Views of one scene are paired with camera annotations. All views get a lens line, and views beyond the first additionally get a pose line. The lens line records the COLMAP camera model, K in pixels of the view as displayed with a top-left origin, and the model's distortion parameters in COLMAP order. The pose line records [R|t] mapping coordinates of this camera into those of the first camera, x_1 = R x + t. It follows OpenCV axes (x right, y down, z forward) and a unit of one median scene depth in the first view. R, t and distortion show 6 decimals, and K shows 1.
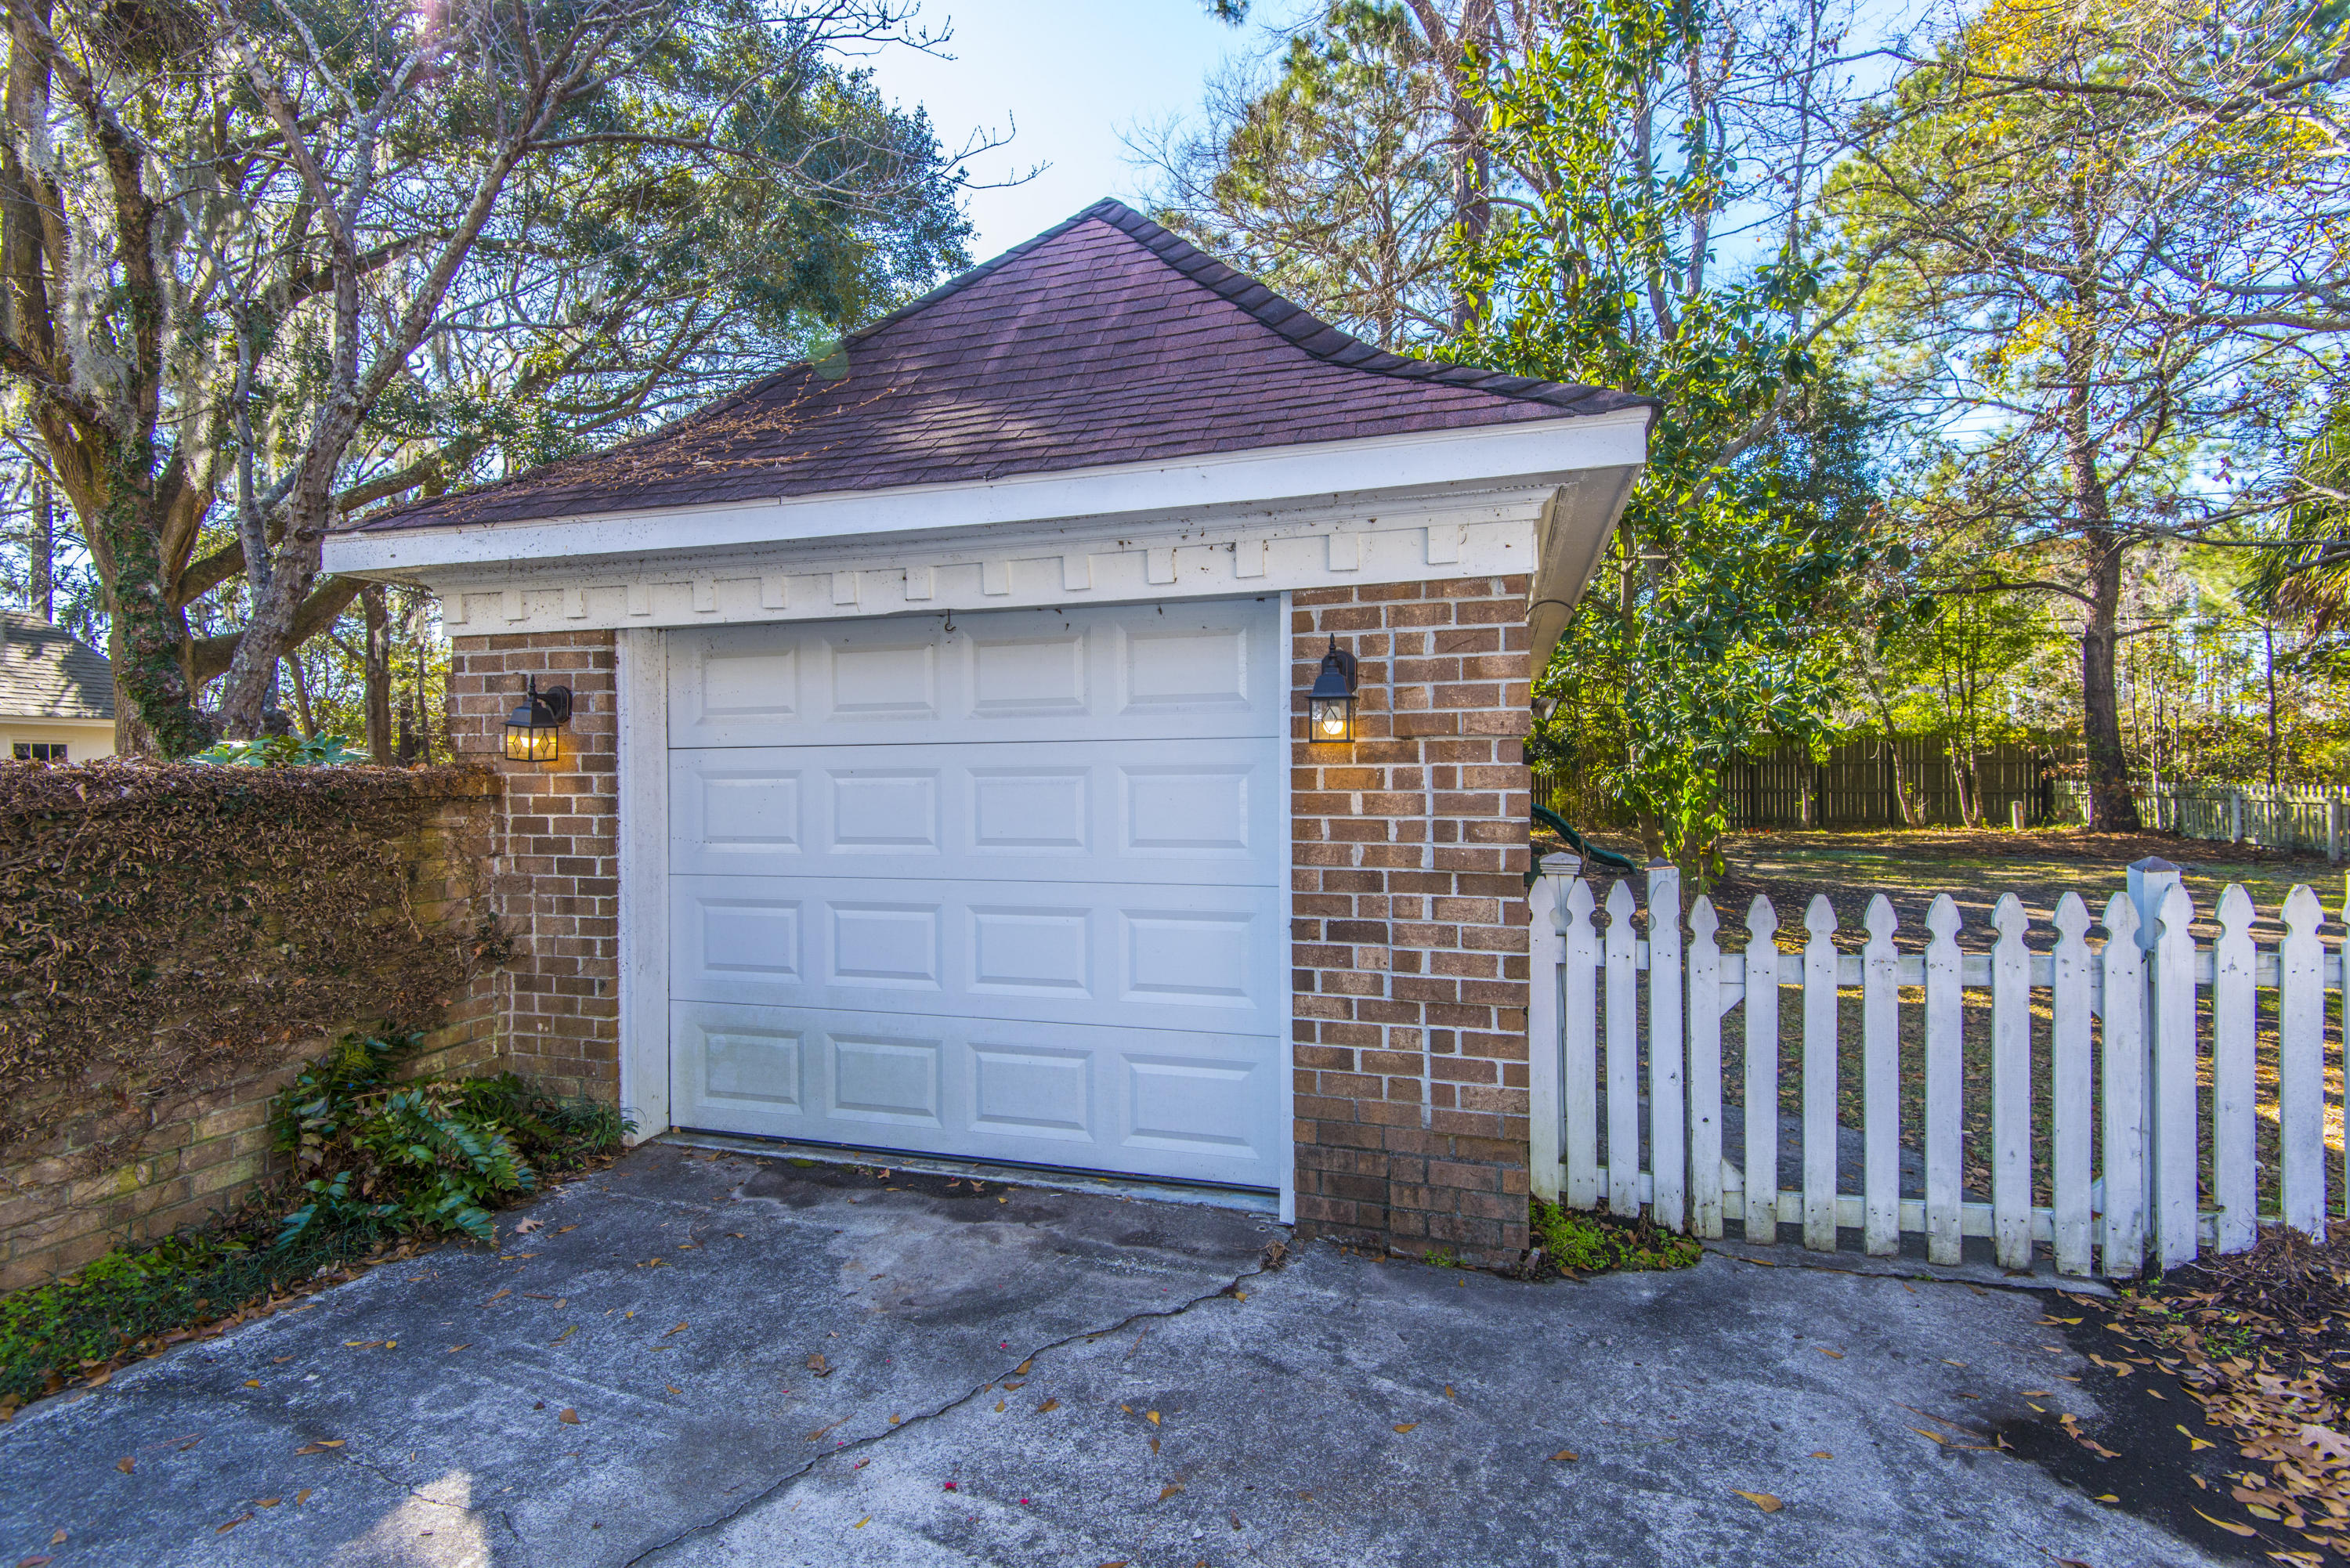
lens RADIAL K [[1059.8, 0, 1172.4], [0, 1059.8, 766.7], [0, 0, 1]] dist [-0.002635, -0.005302]
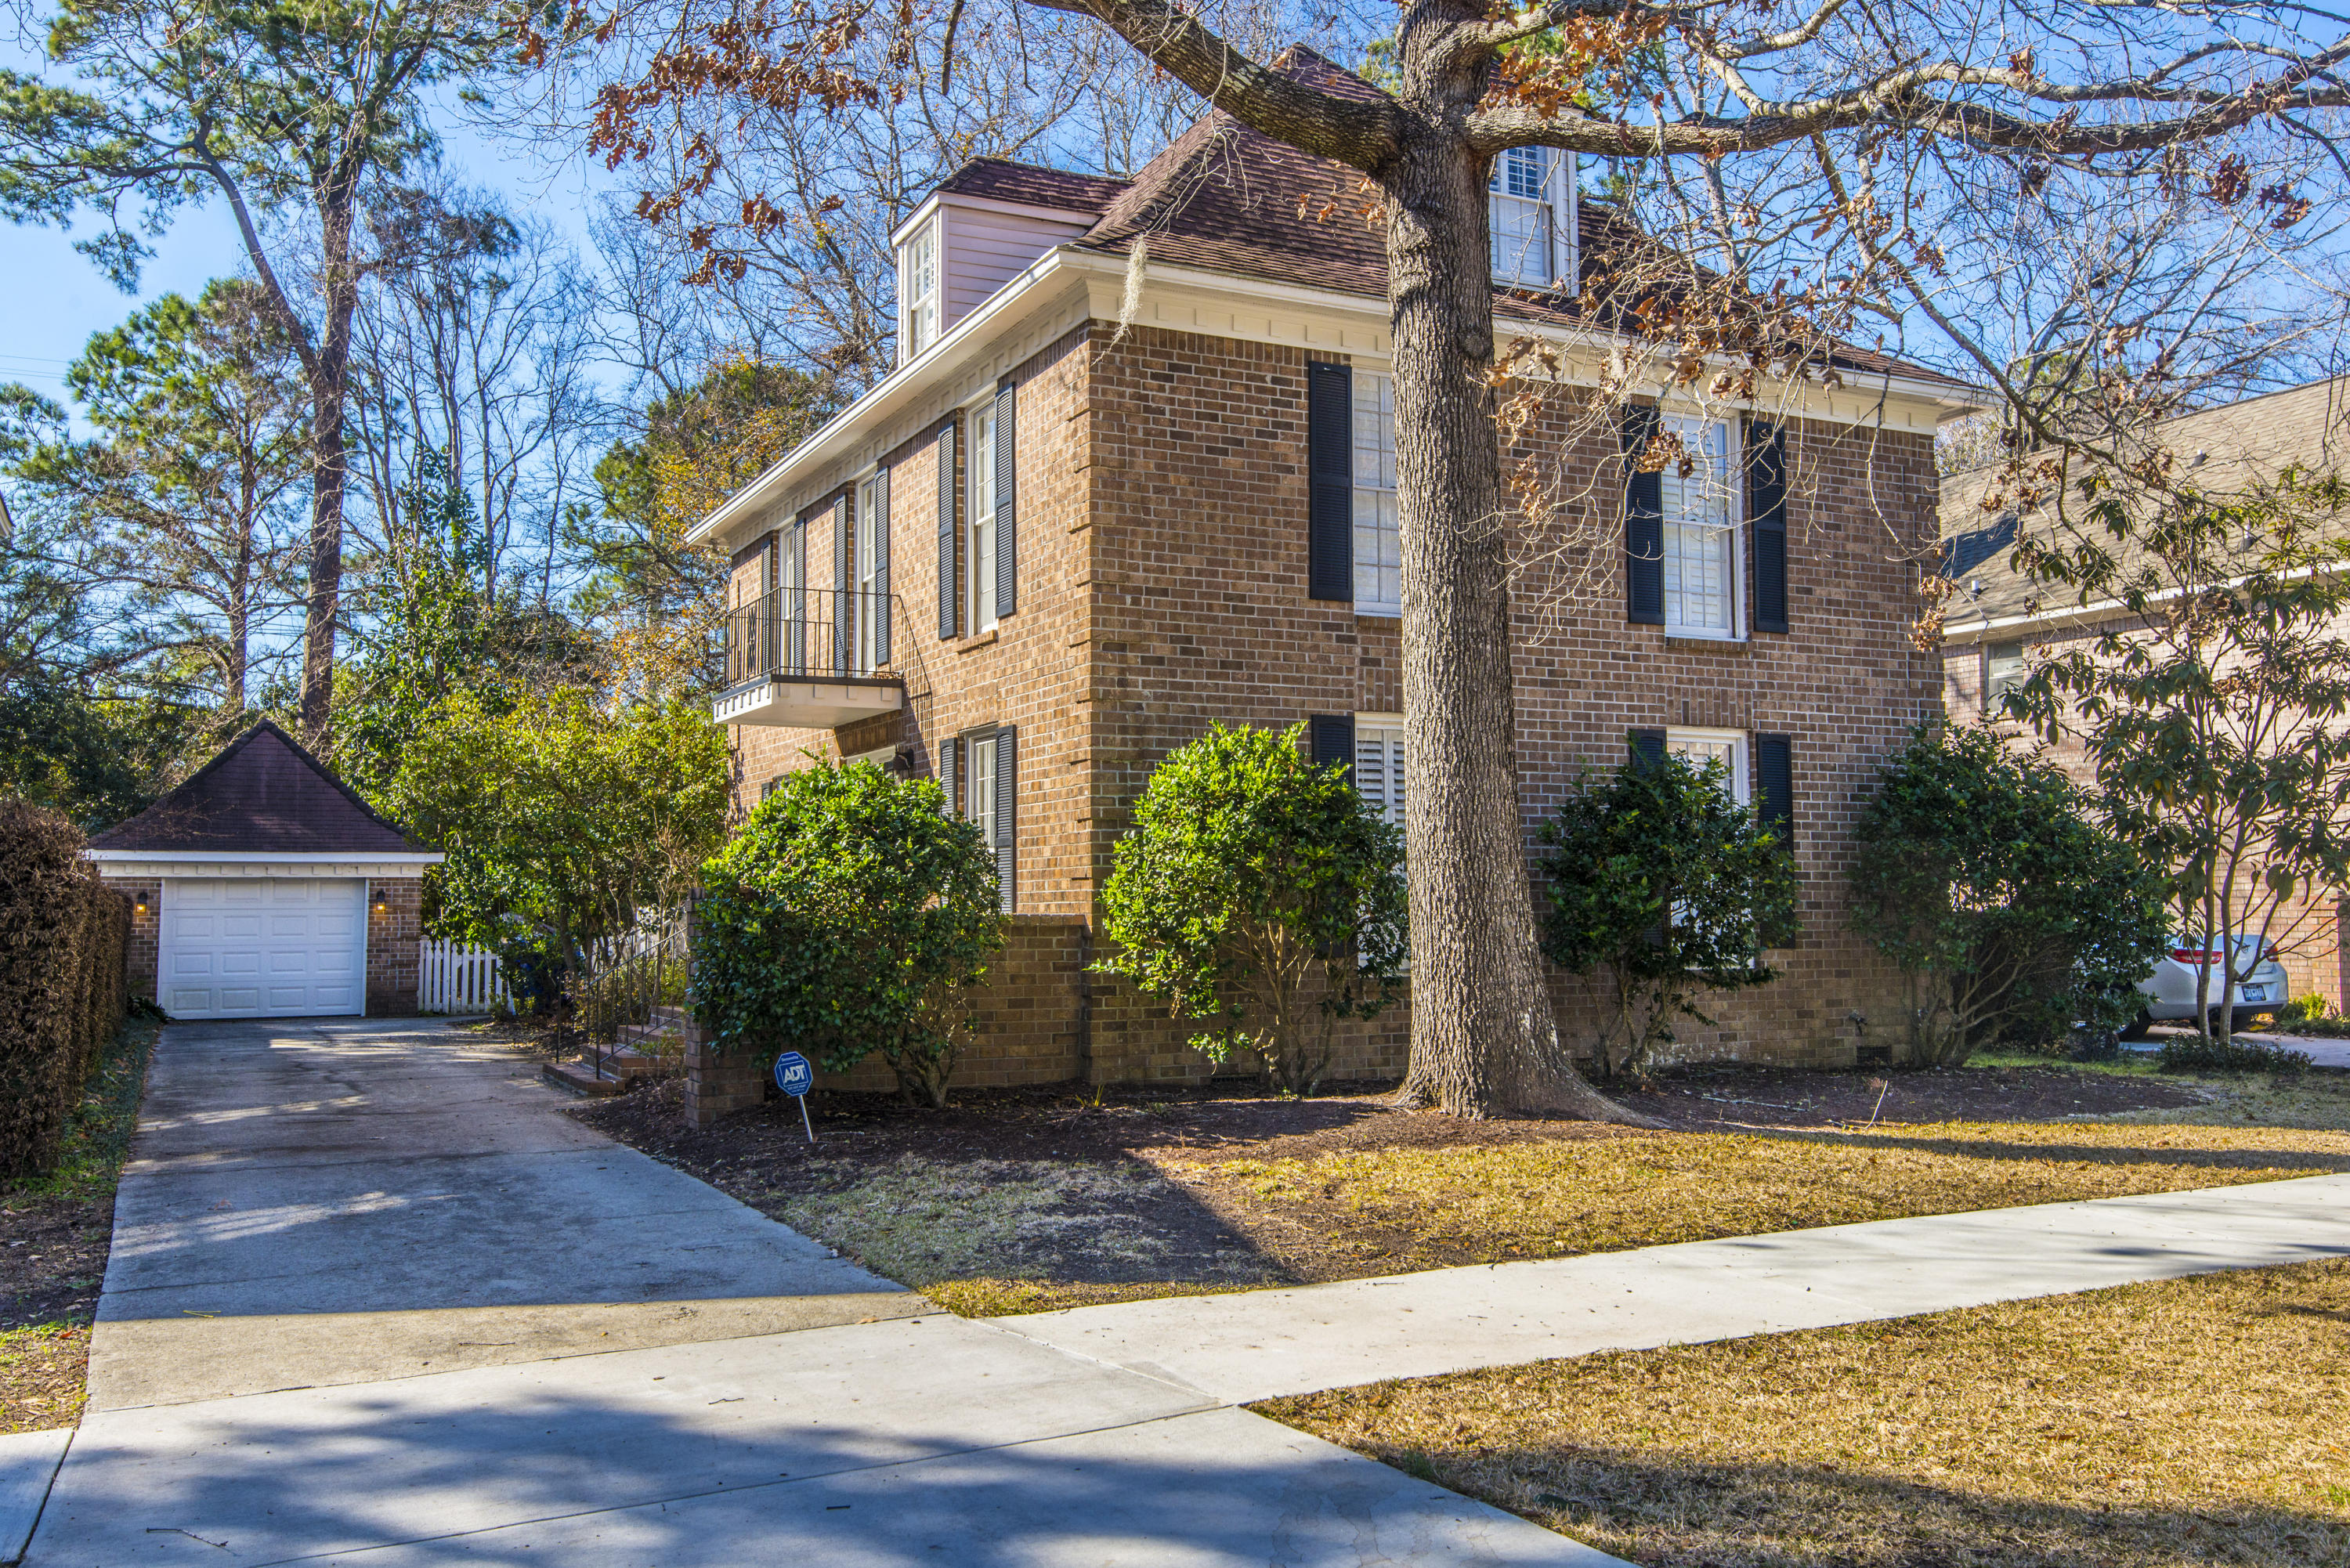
lens RADIAL K [[2000.9, 0, 1177.1], [0, 2000.9, 785.8], [0, 0, 1]] dist [0.007667, 0.003847]
pose [[0.728408, 0.044912, 0.683670, -3.279281], [0.003639, 0.997581, -0.069411, 0.052757], [-0.685134, 0.053047, 0.726483, -7.702637]]
